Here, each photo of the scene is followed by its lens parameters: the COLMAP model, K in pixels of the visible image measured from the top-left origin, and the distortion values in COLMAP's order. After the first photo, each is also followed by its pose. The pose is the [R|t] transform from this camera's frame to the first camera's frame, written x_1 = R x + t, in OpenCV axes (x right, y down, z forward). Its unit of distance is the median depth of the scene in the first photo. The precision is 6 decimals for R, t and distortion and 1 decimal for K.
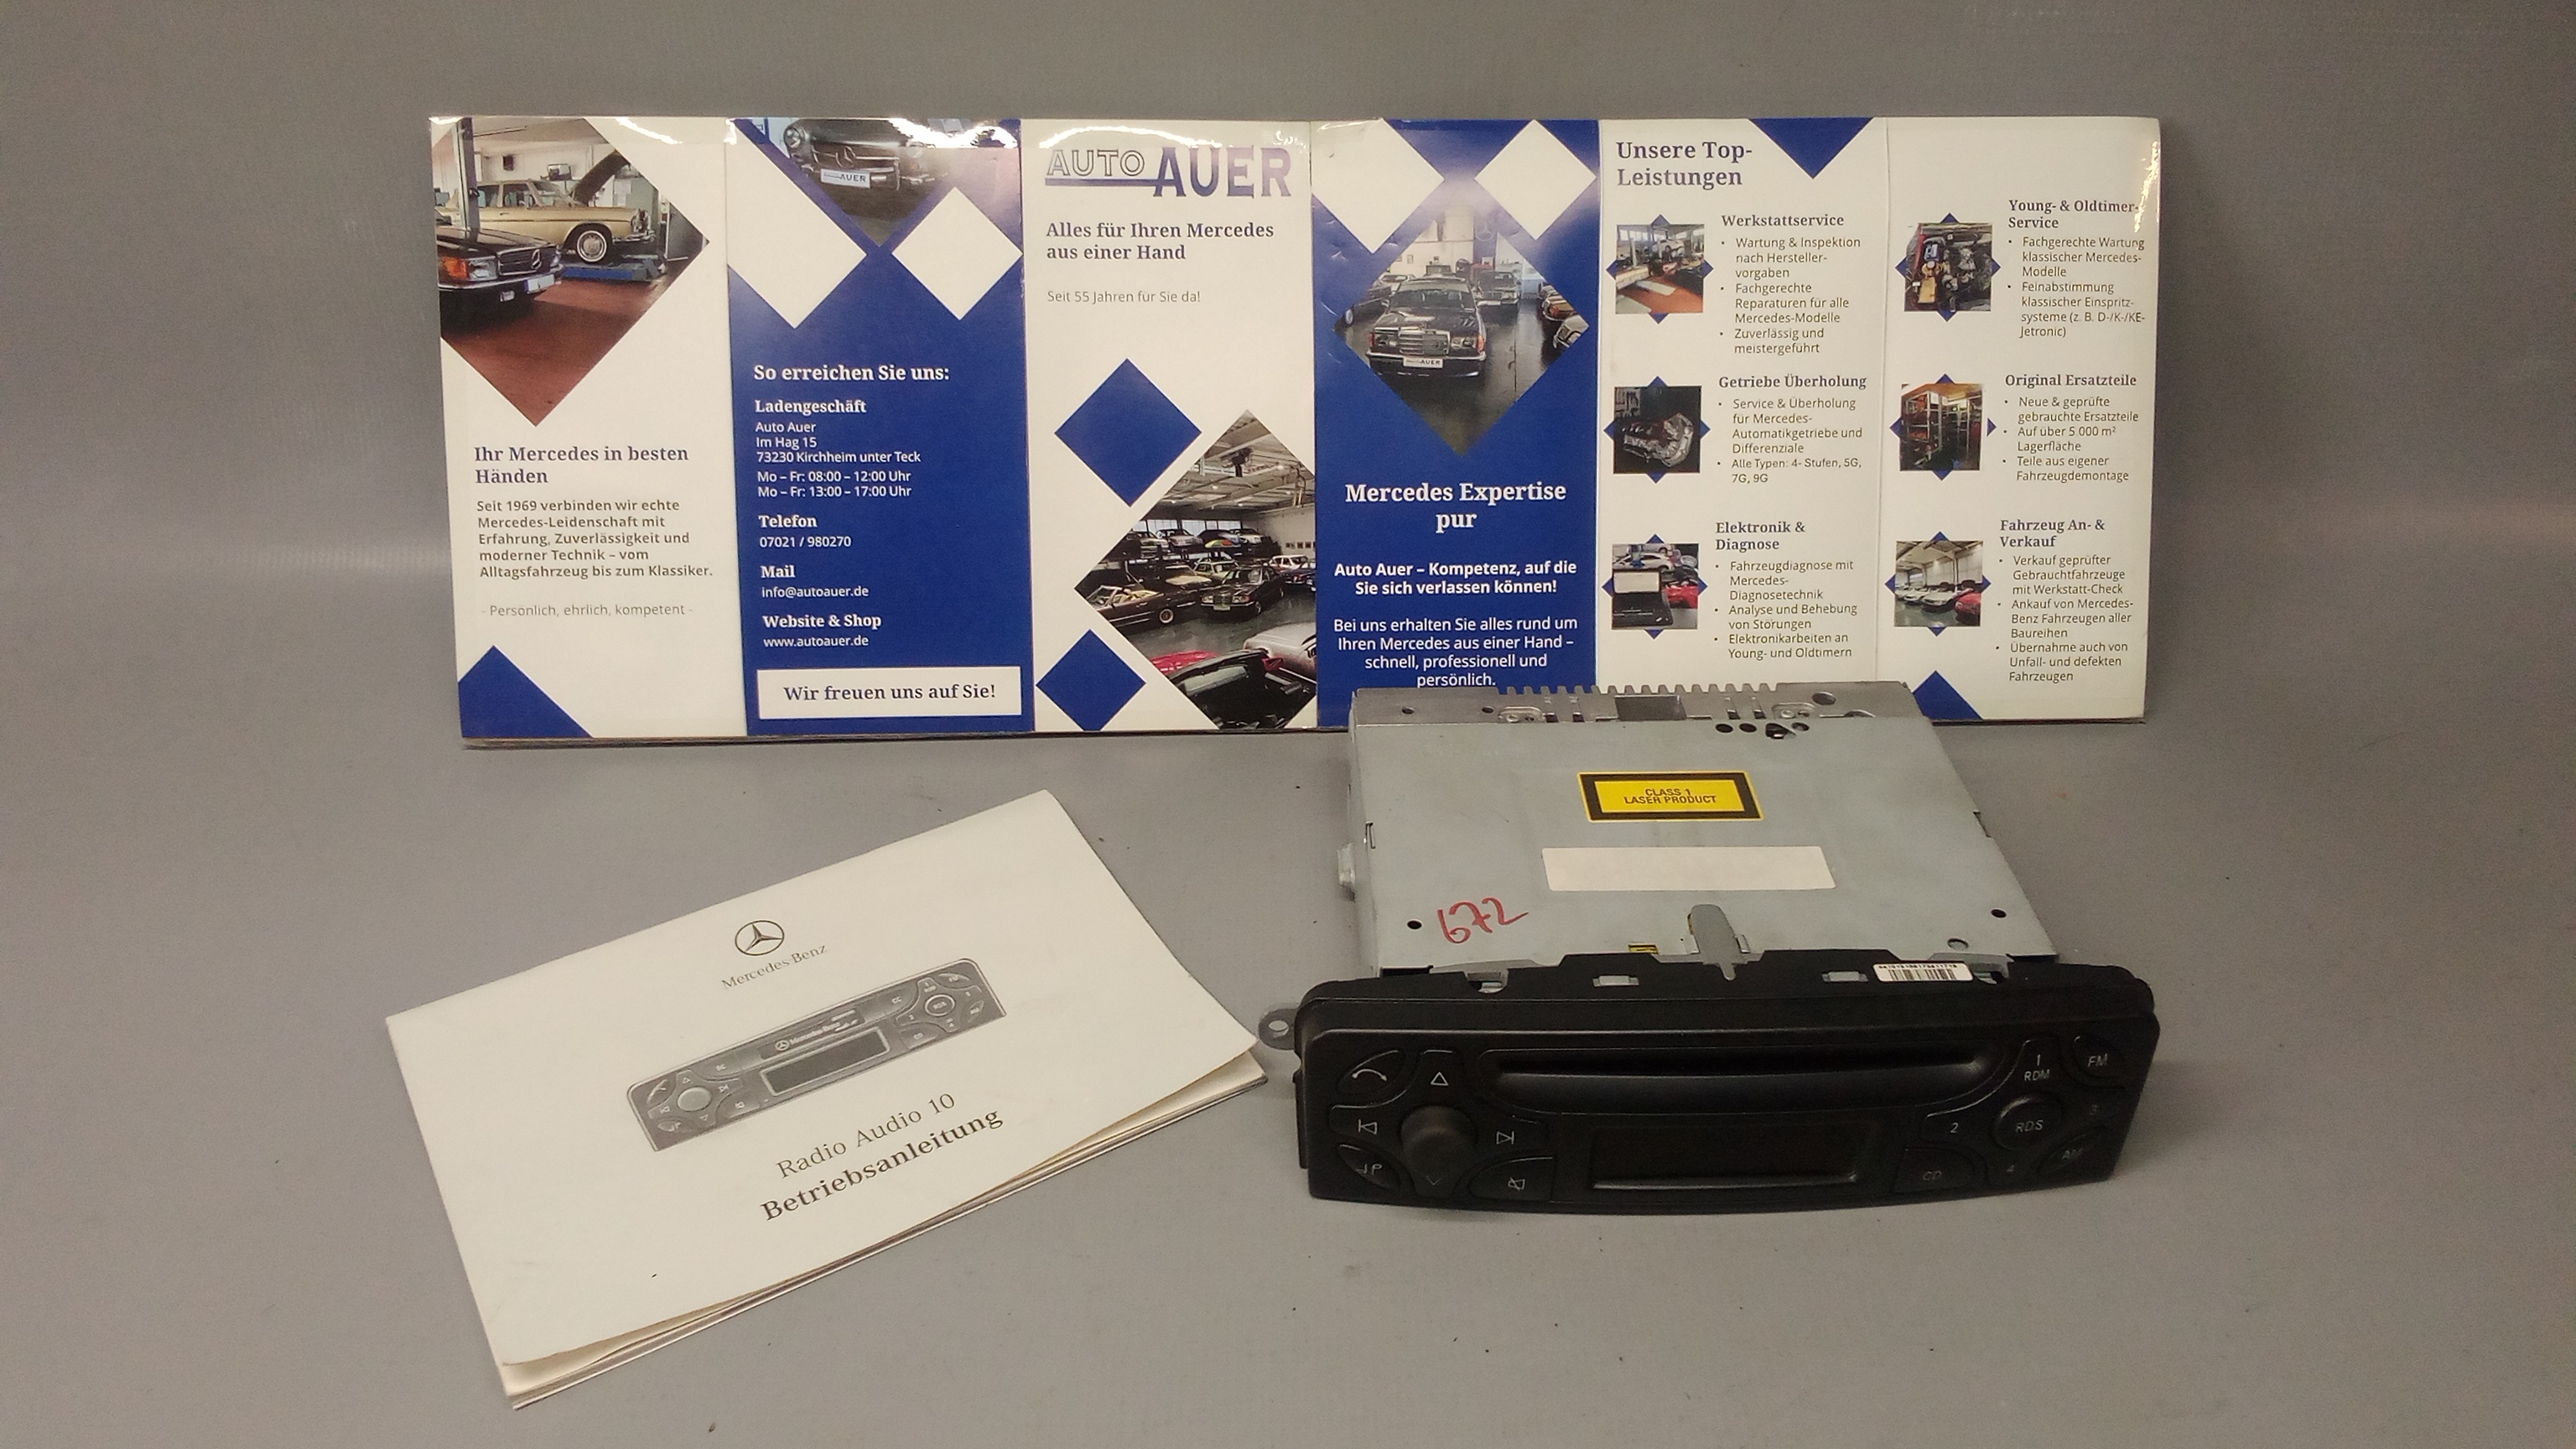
lens RADIAL K [[2009.9, 0, 1334.1], [0, 2009.9, 727.9], [0, 0, 1]] dist [0.067742, -0.153668]
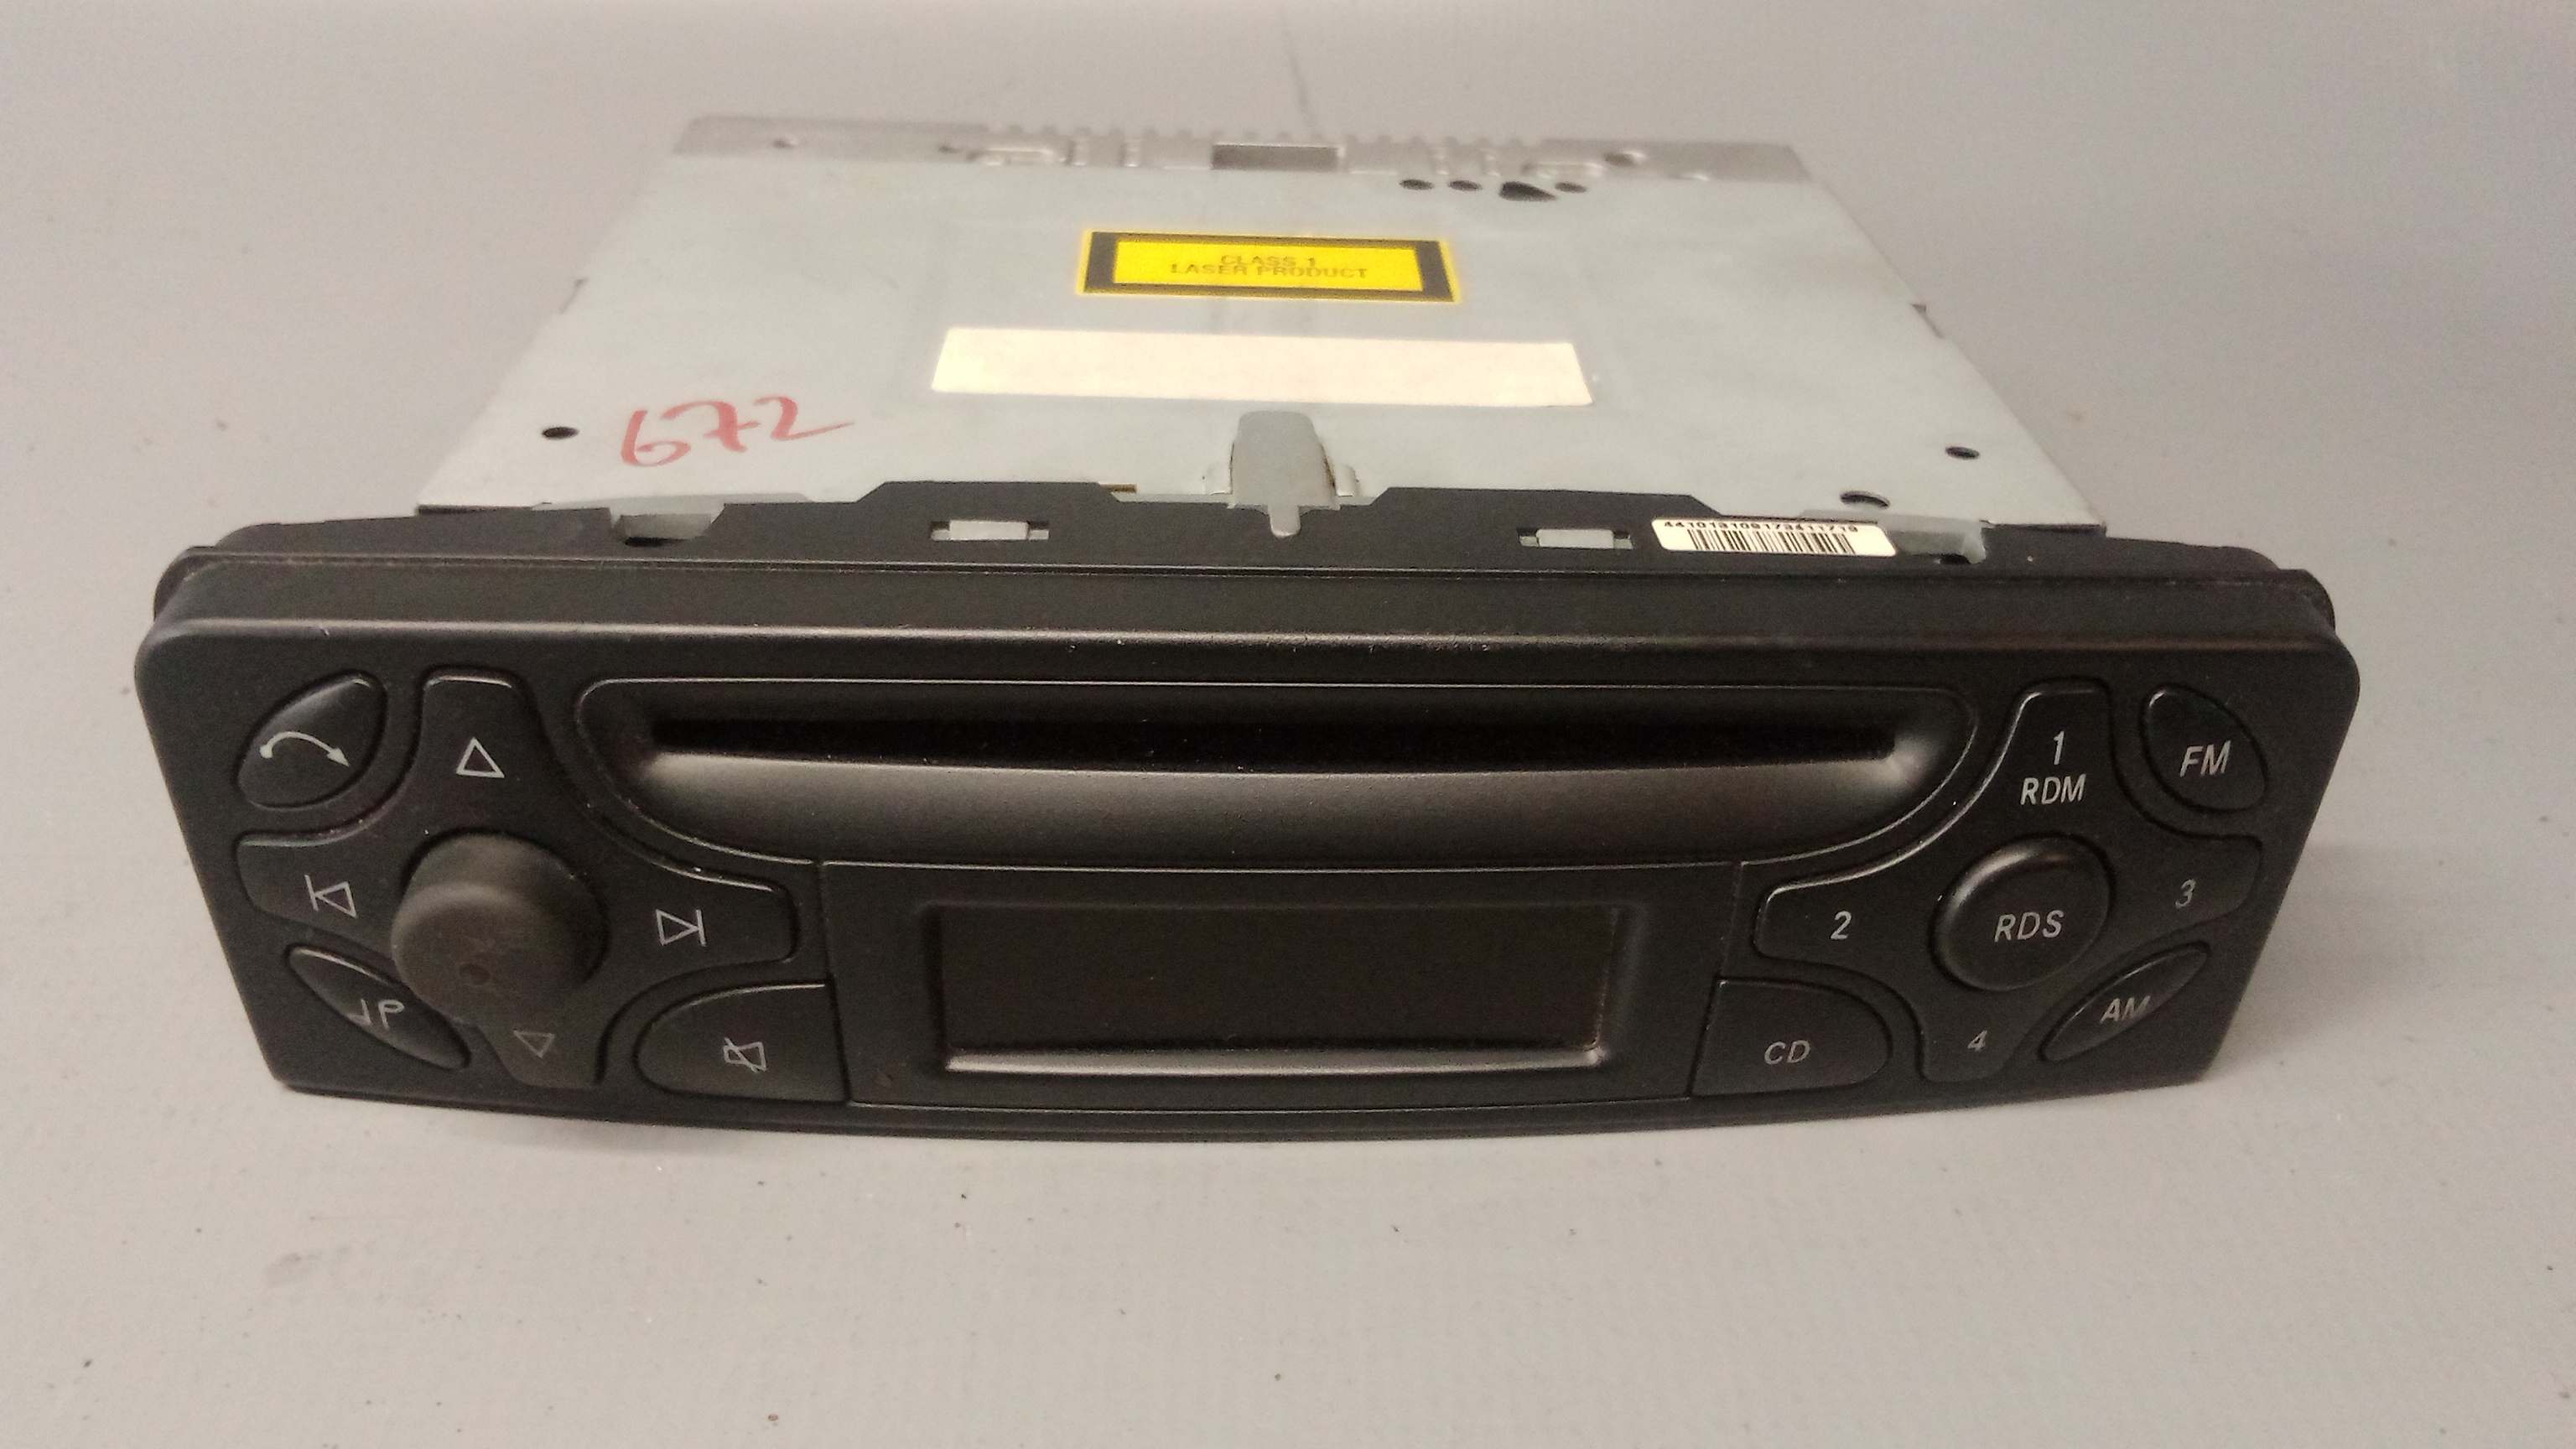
lens RADIAL K [[2009.9, 0, 1334.1], [0, 2009.9, 727.9], [0, 0, 1]] dist [0.067742, -0.153668]
pose [[0.999454, 0.021913, 0.024738, 0.190382], [-0.021819, 0.999754, -0.004047, 0.157550], [-0.024821, 0.003505, 0.999686, 0.587476]]
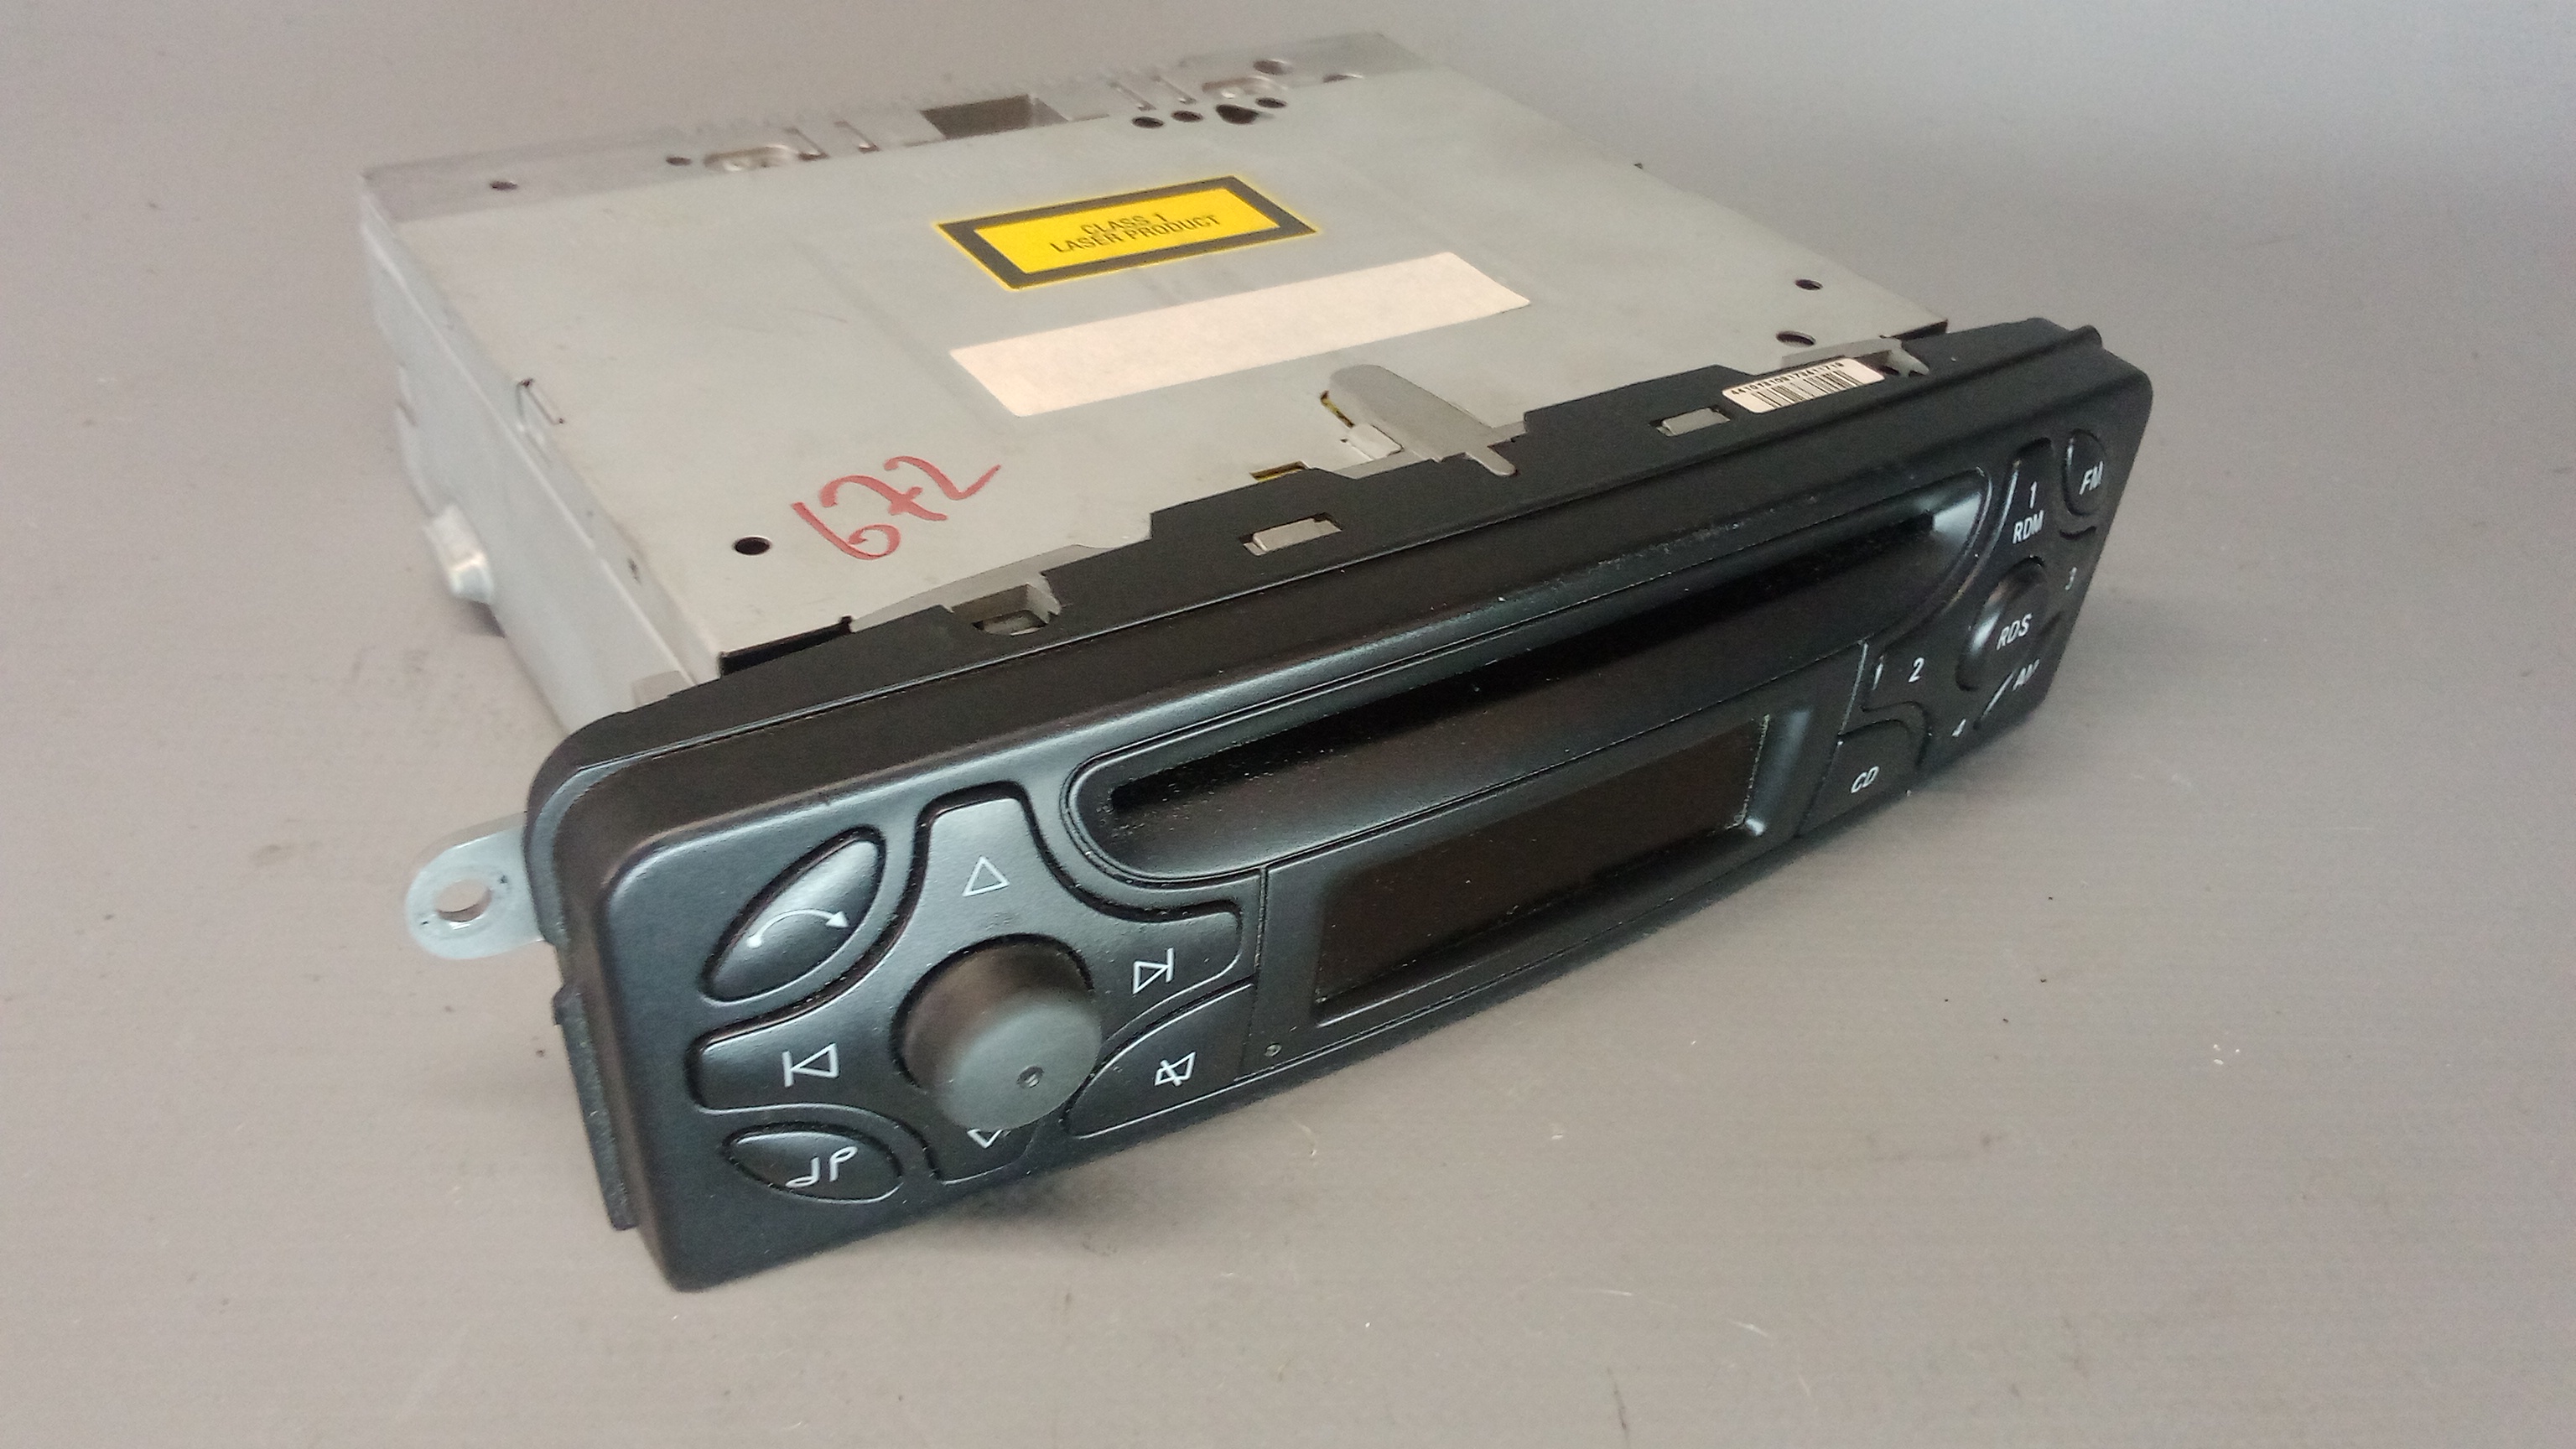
lens RADIAL K [[2009.9, 0, 1334.1], [0, 2009.9, 727.9], [0, 0, 1]] dist [0.067742, -0.153668]
pose [[0.844721, -0.265545, 0.464686, -0.057031], [0.229059, 0.964072, 0.134528, 0.105919], [-0.483713, -0.007198, 0.875197, 0.604114]]
